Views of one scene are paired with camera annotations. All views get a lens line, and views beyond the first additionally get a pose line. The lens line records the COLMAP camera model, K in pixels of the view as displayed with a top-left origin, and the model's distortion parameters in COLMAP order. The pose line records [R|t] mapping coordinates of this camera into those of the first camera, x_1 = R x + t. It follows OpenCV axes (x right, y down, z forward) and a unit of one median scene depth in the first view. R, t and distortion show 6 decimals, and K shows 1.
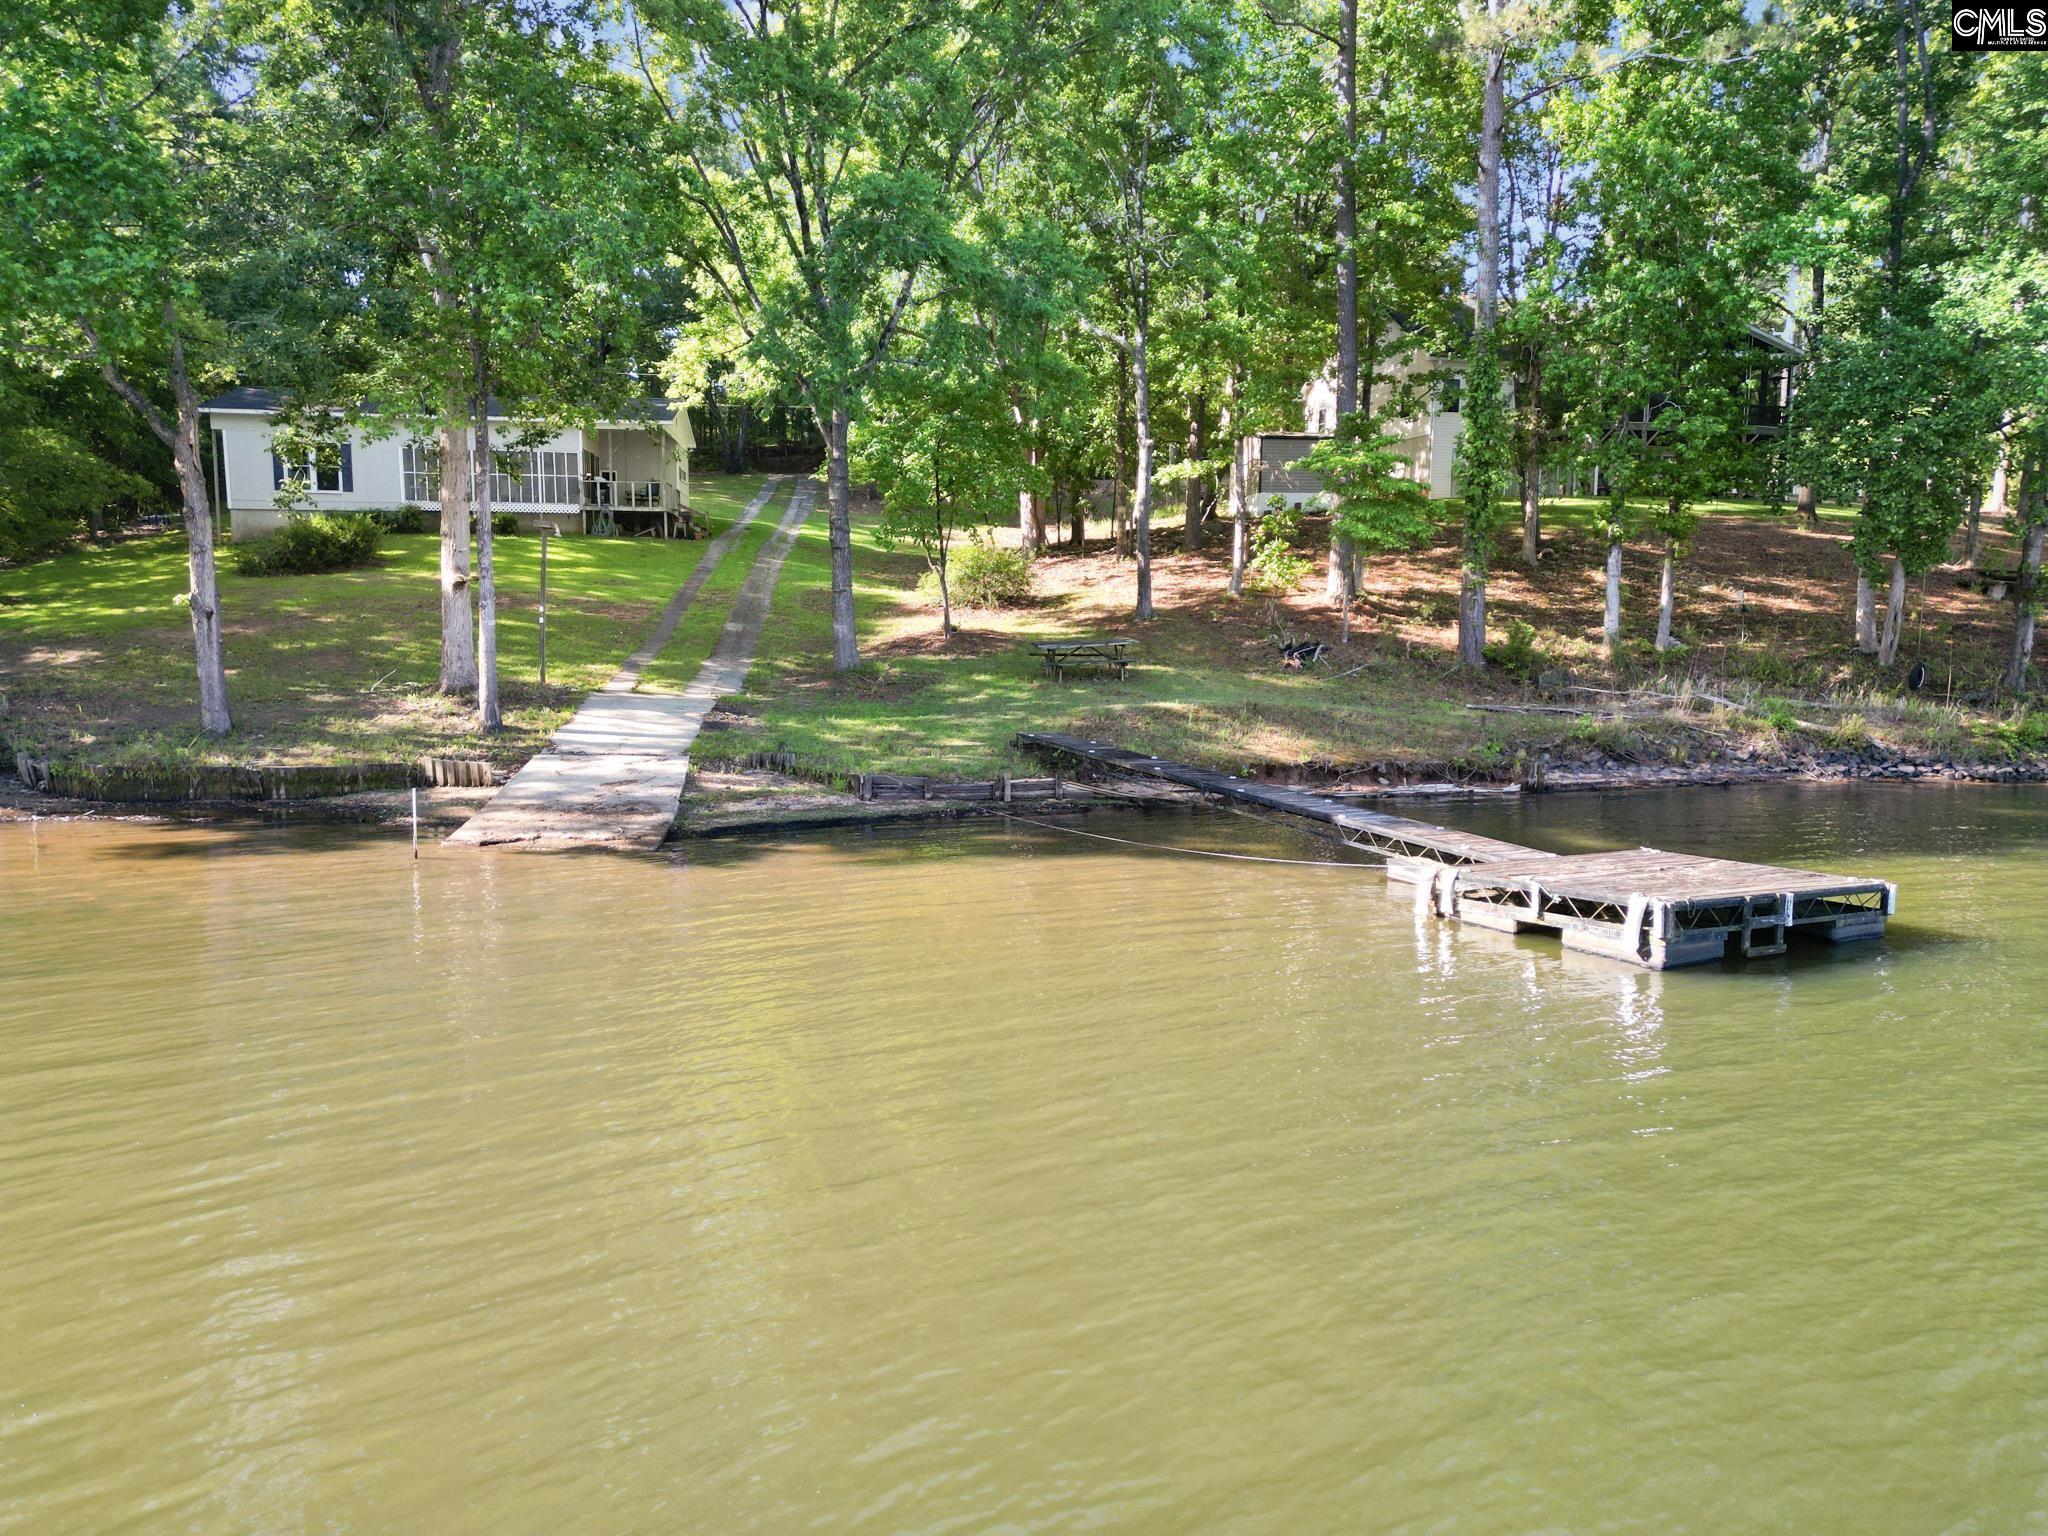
lens RADIAL K [[1441.3, 0, 1029.7], [0, 1441.3, 770.5], [0, 0, 1]] dist [0.108238, -0.128418]
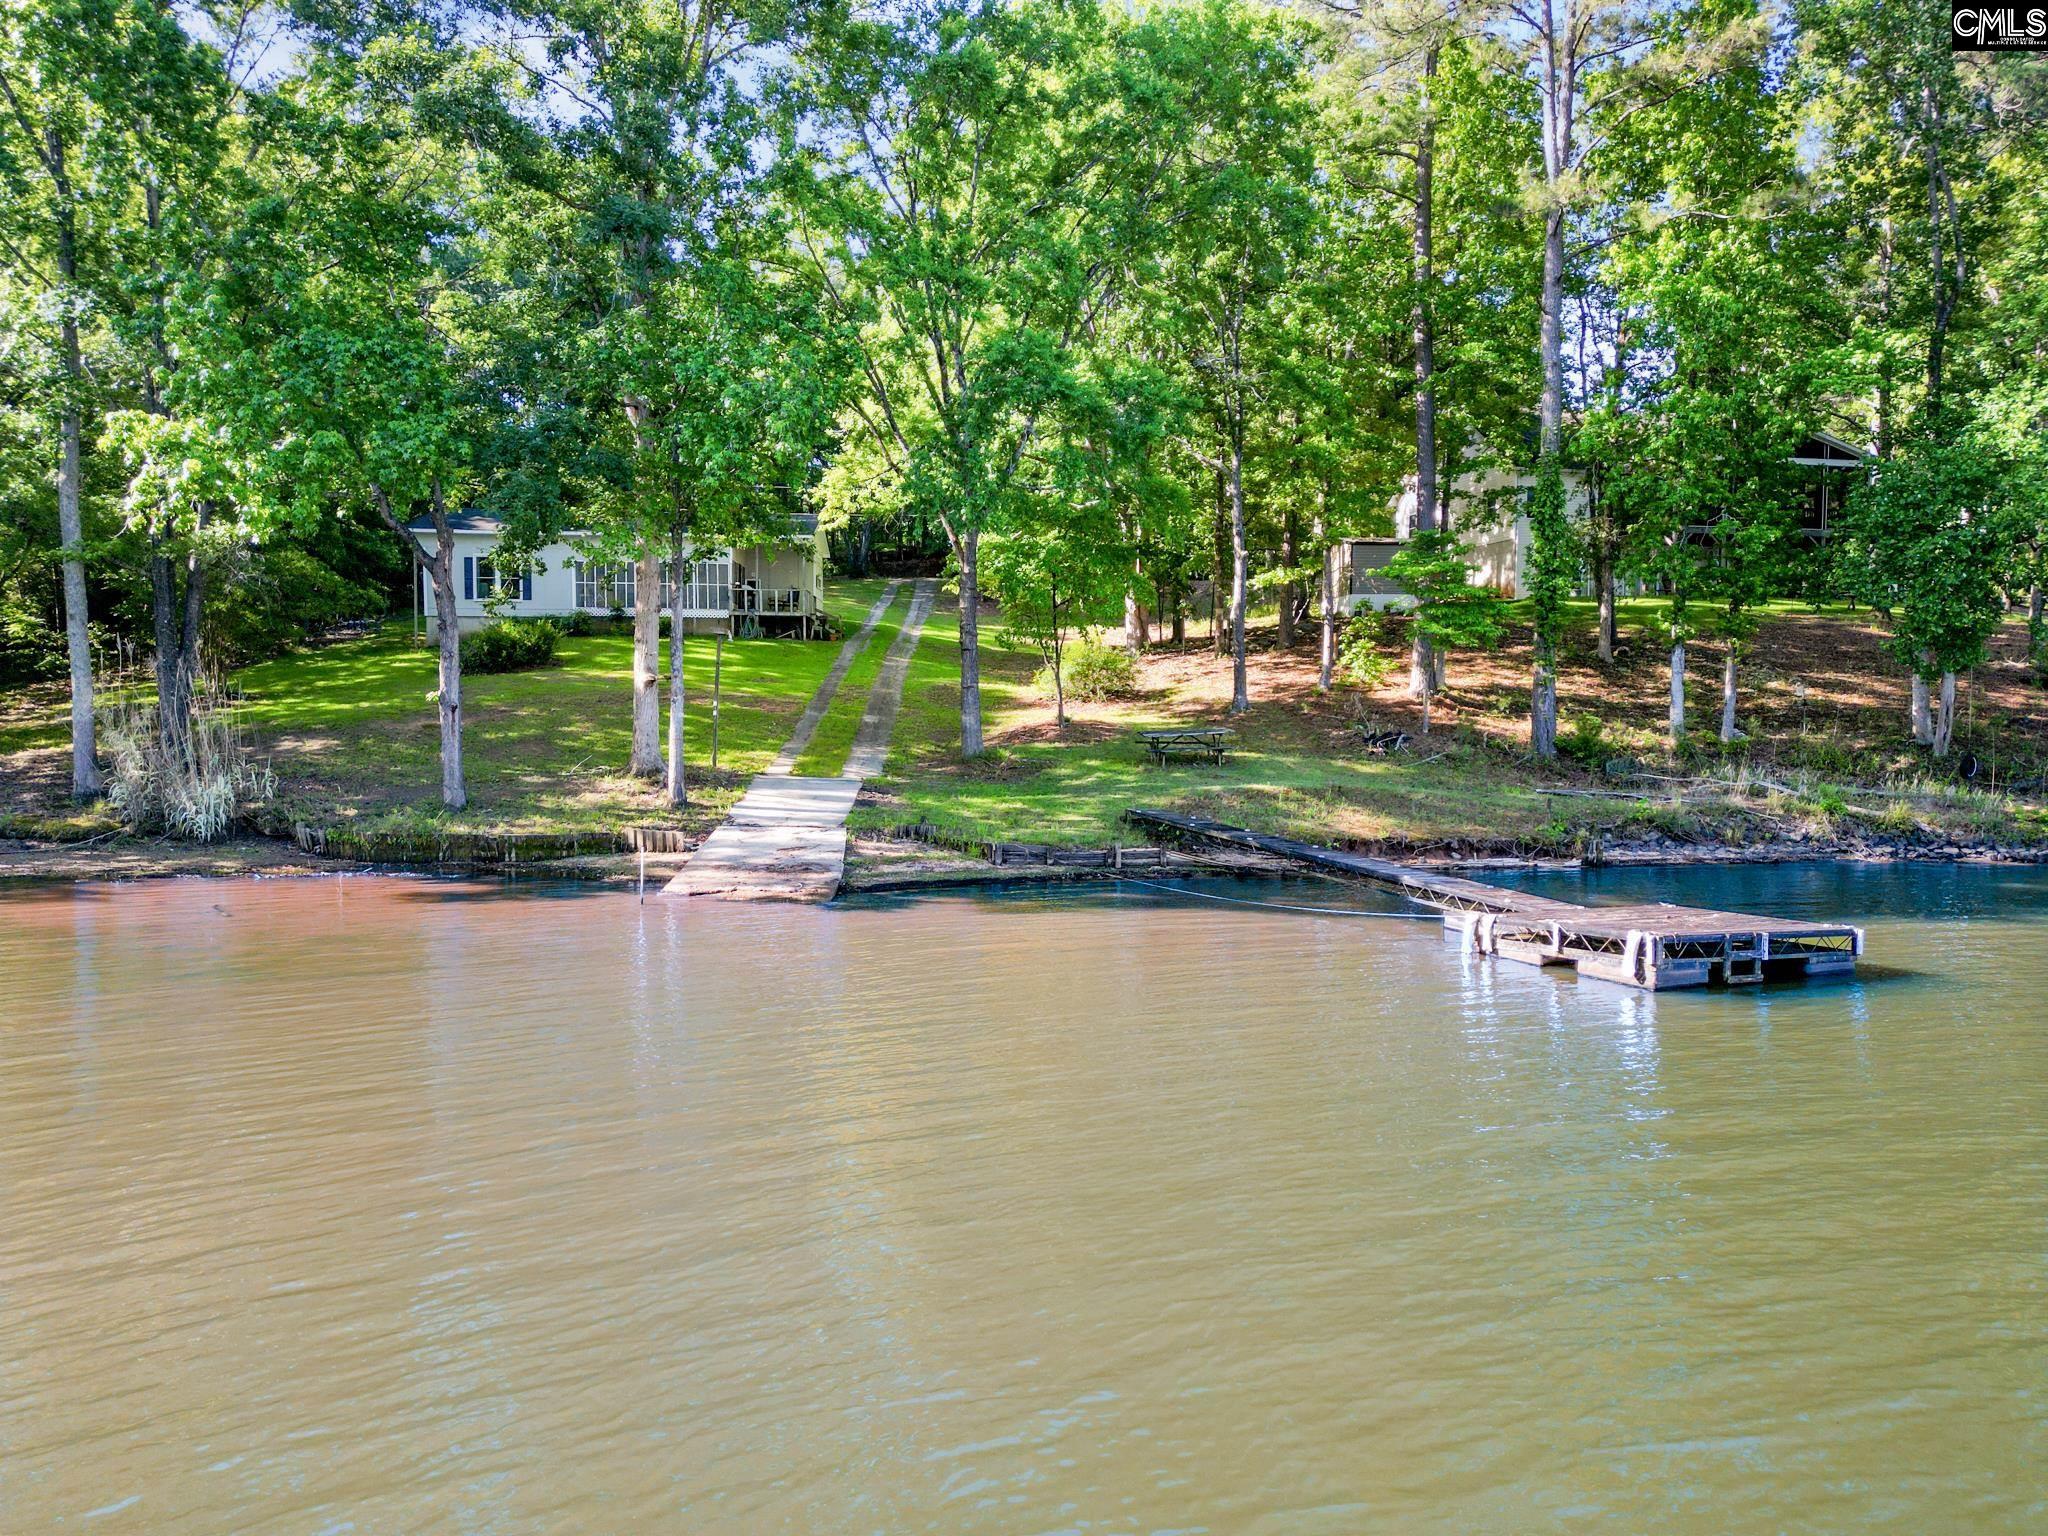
lens RADIAL K [[1441.3, 0, 1029.7], [0, 1441.3, 770.5], [0, 0, 1]] dist [0.108238, -0.128418]
pose [[0.997632, 0.003106, -0.068707, -0.005516], [-0.007517, 0.997919, -0.064039, 0.013836], [0.068365, 0.064404, 0.995579, -0.121044]]
